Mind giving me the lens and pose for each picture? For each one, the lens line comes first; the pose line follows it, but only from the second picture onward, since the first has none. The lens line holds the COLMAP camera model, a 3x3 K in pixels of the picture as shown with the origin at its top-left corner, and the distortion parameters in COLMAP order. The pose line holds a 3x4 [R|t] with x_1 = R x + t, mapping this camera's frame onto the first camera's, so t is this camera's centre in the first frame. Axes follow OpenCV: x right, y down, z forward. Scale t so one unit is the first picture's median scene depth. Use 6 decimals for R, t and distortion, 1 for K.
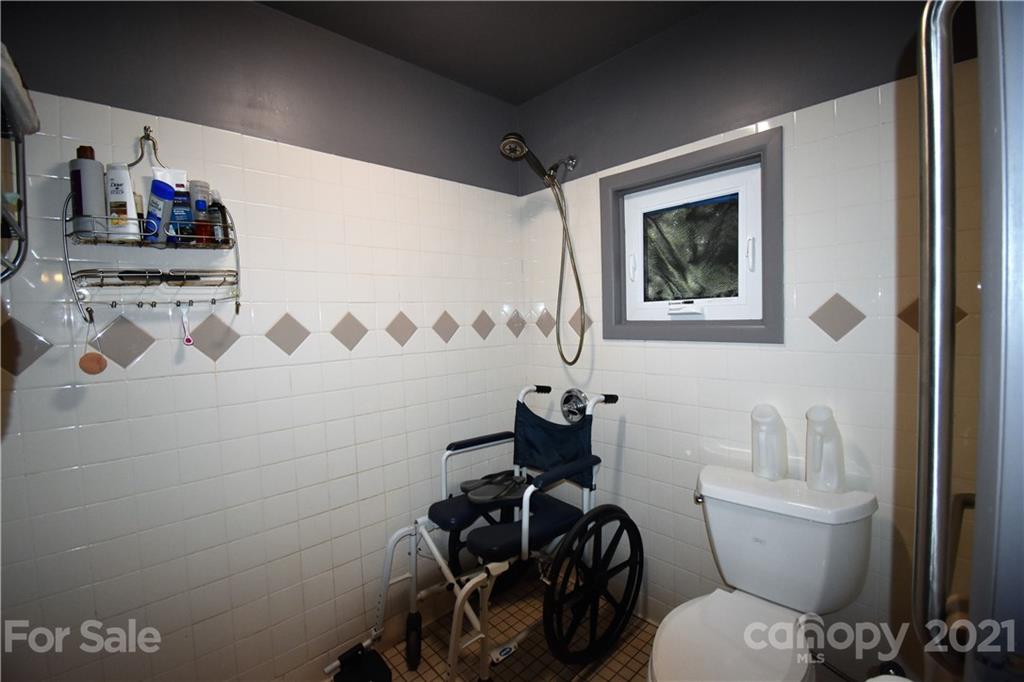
lens RADIAL K [[452.0, 0, 518.2], [0, 452.0, 336.6], [0, 0, 1]] dist [0.021840, -0.025953]
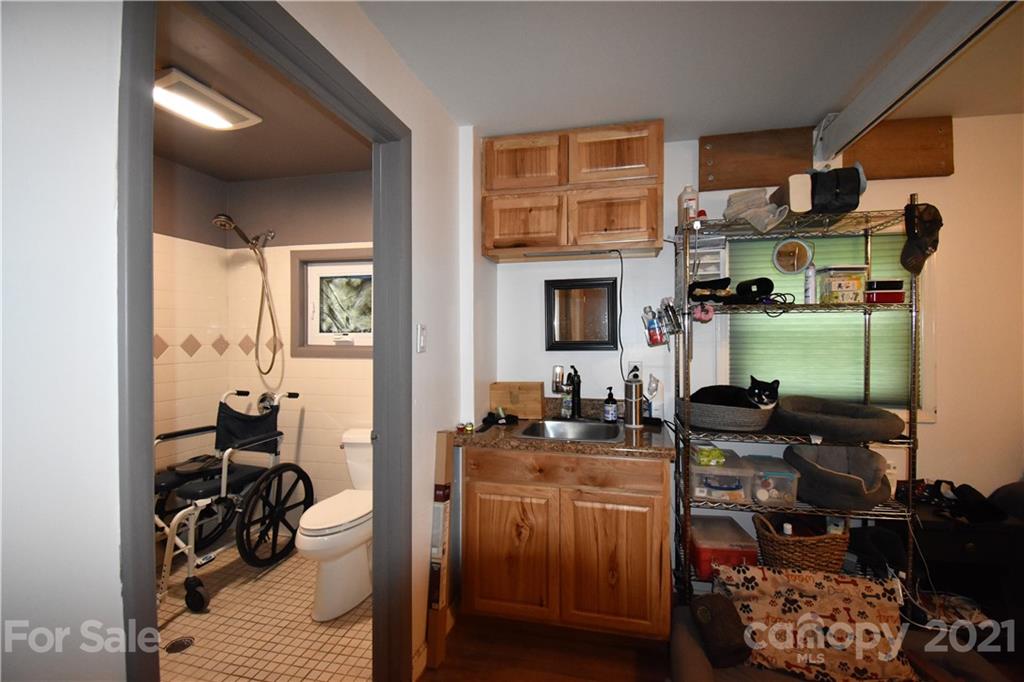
lens RADIAL K [[452.0, 0, 518.2], [0, 452.0, 336.6], [0, 0, 1]] dist [0.021840, -0.025953]
pose [[0.833720, 0.029296, 0.551410, -0.013813], [-0.002759, 0.998800, -0.048893, 0.010684], [-0.552181, 0.039242, 0.832800, -0.681030]]
